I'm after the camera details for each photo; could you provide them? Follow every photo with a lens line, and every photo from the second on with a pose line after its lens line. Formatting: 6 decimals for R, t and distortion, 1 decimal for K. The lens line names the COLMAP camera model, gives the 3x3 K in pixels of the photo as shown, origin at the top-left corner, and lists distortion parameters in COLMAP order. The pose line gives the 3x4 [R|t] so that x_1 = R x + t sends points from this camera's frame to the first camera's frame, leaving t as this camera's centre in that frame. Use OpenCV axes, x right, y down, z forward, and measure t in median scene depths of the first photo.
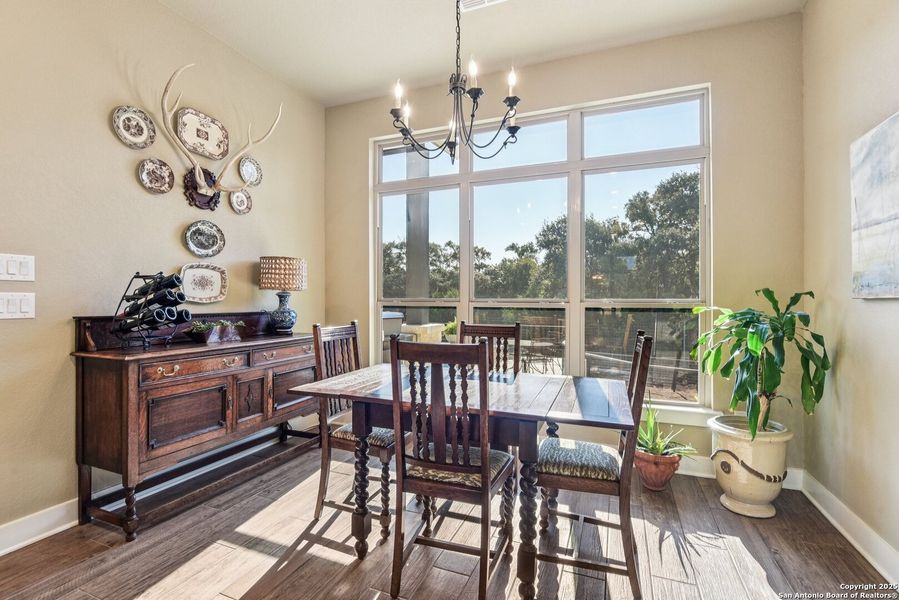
lens RADIAL K [[427.4, 0, 435.9], [0, 427.4, 301.1], [0, 0, 1]] dist [-0.006865, -0.002913]
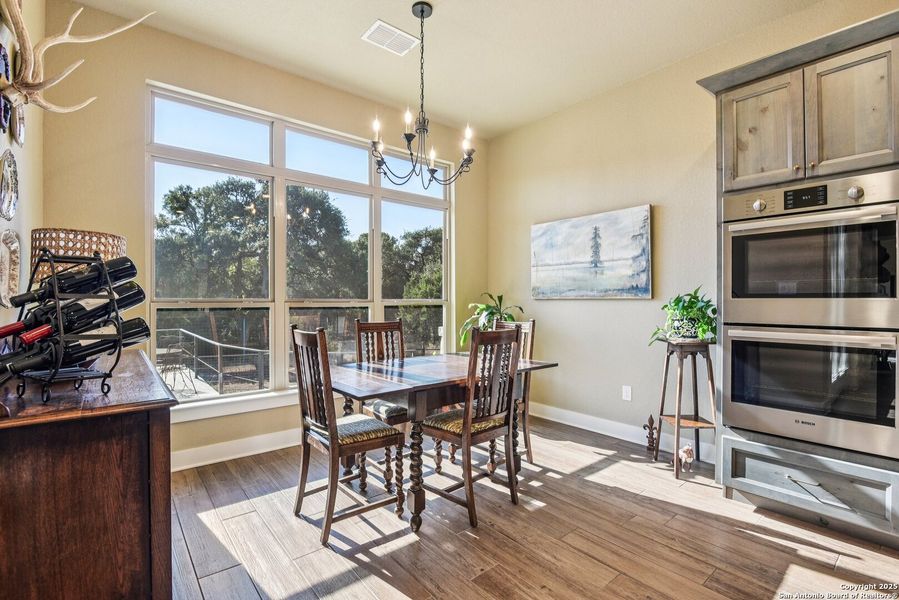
lens RADIAL K [[415.2, 0, 451.0], [0, 415.2, 300.9], [0, 0, 1]] dist [-0.004161, -0.005684]
pose [[0.466842, -0.005007, 0.884327, -0.815617], [0.000372, 0.999985, 0.005465, -0.006434], [-0.884341, -0.002223, 0.466837, 0.308985]]
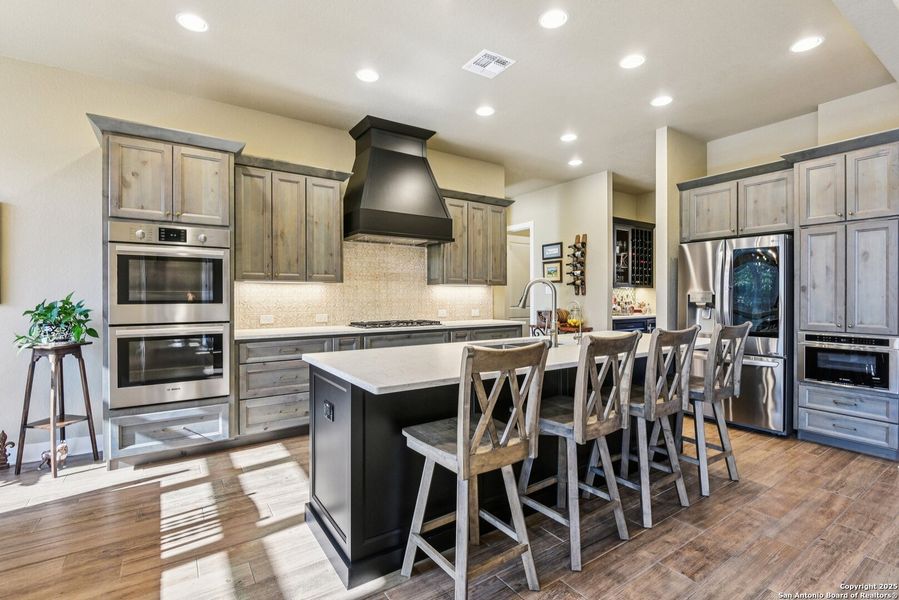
lens RADIAL K [[415.2, 0, 451.1], [0, 415.2, 298.2], [0, 0, 1]] dist [-0.004161, -0.005684]
pose [[-0.840071, -0.008240, 0.542414, -0.832134], [-0.006427, 0.999966, 0.005237, -0.008238], [-0.542438, 0.000913, -0.840095, 0.328925]]
